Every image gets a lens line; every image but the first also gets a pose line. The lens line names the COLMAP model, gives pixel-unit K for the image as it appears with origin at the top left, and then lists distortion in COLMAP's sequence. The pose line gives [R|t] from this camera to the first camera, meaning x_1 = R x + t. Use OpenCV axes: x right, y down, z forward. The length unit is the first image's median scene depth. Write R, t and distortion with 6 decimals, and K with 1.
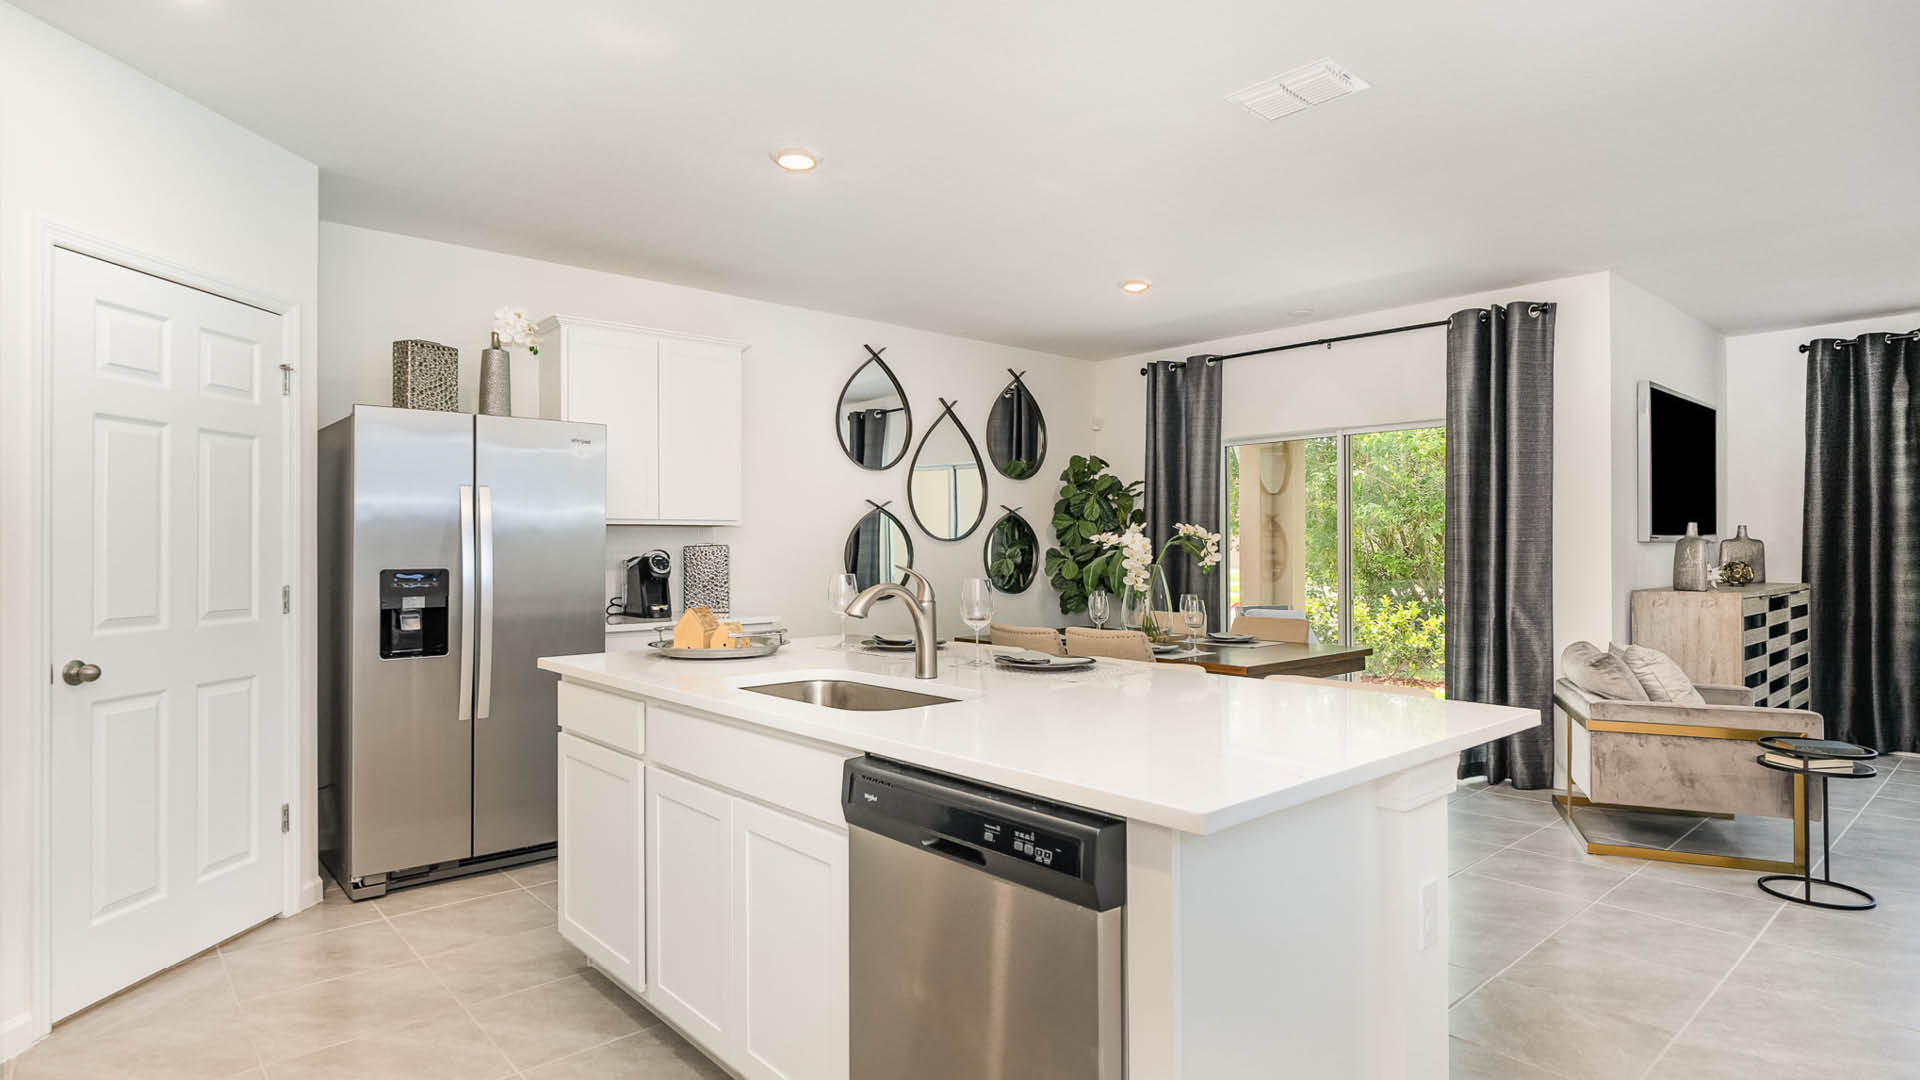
lens RADIAL K [[1006.2, 0, 972.3], [0, 1006.2, 541.1], [0, 0, 1]] dist [-0.003698, 0.000109]
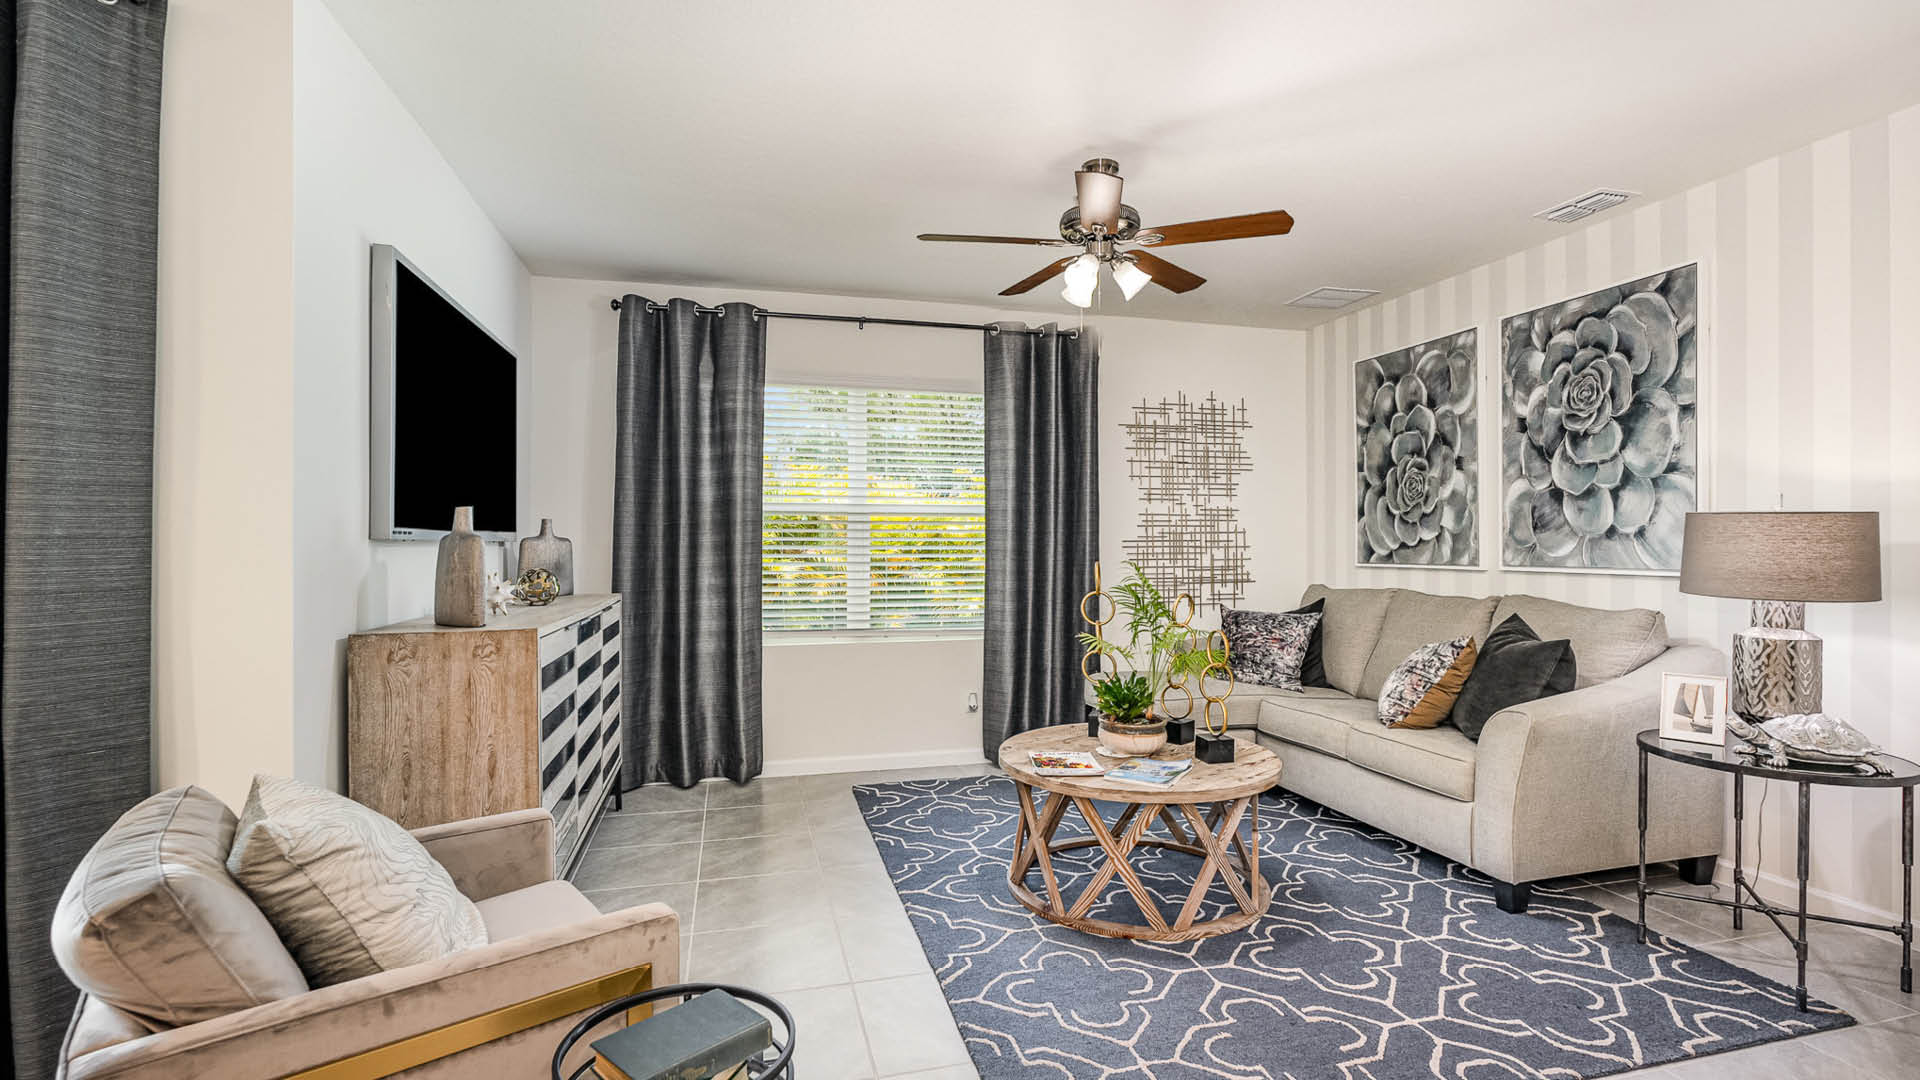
lens RADIAL K [[847.9, 0, 956.6], [0, 847.9, 534.7], [0, 0, 1]] dist [-0.004665, -0.000157]
pose [[0.460180, 0.008654, 0.887784, 0.440854], [-0.001798, 0.999960, -0.008816, 0.001115], [-0.887824, 0.002460, 0.460177, 0.557328]]
